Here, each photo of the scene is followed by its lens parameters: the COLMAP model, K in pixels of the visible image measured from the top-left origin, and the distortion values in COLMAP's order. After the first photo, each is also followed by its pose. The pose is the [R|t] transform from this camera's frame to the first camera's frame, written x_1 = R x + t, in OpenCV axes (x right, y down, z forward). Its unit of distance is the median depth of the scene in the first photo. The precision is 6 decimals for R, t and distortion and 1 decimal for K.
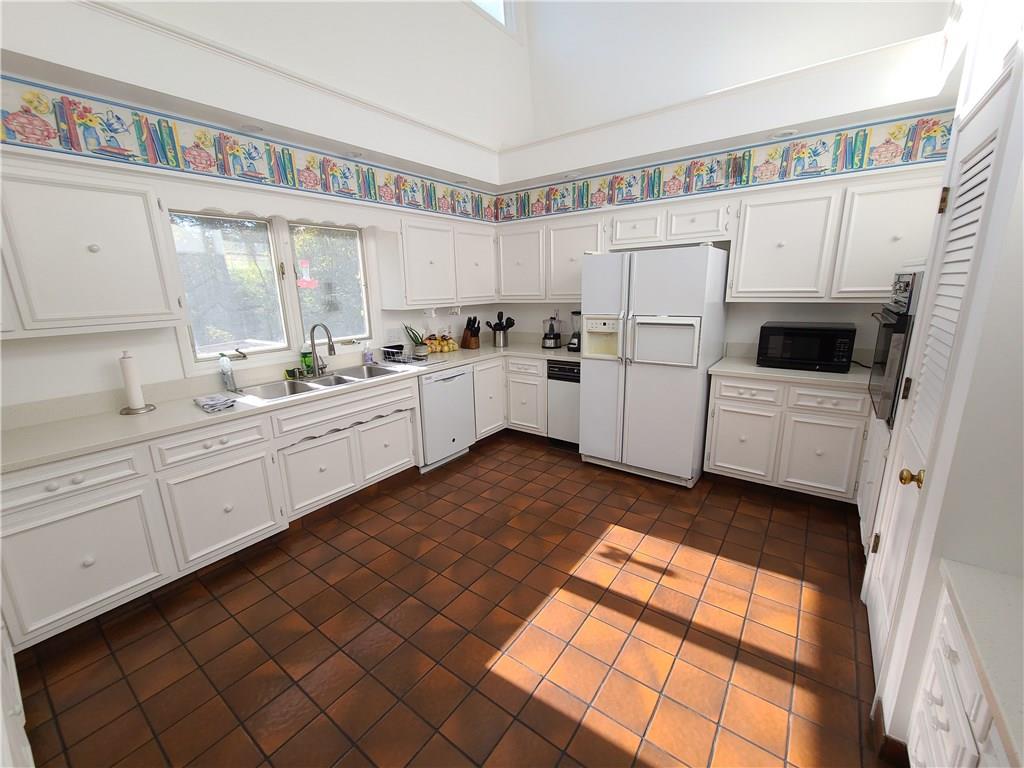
lens RADIAL K [[418.5, 0, 512.1], [0, 418.5, 386.7], [0, 0, 1]] dist [-0.001418, -0.000483]
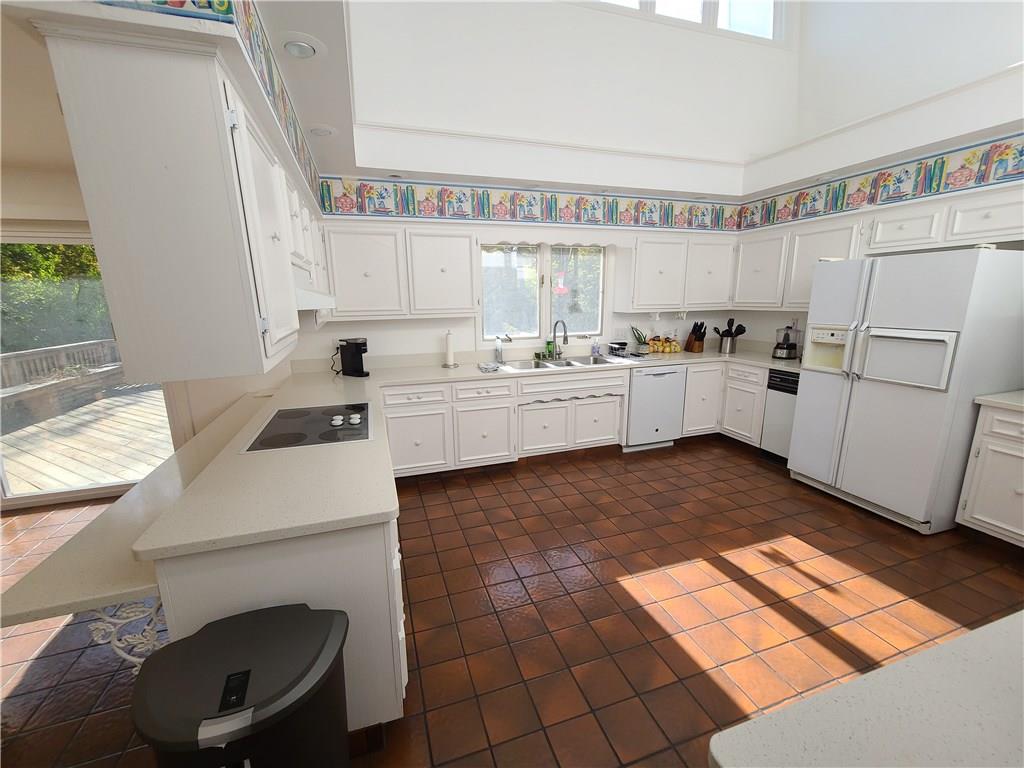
lens RADIAL K [[411.7, 0, 512.0], [0, 411.7, 384.0], [0, 0, 1]] dist [-0.017399, -0.000244]
pose [[0.818228, 0.128261, -0.560403, 0.156739], [-0.138398, 0.990073, 0.024531, 0.035854], [0.557987, 0.057487, 0.827856, -0.144457]]
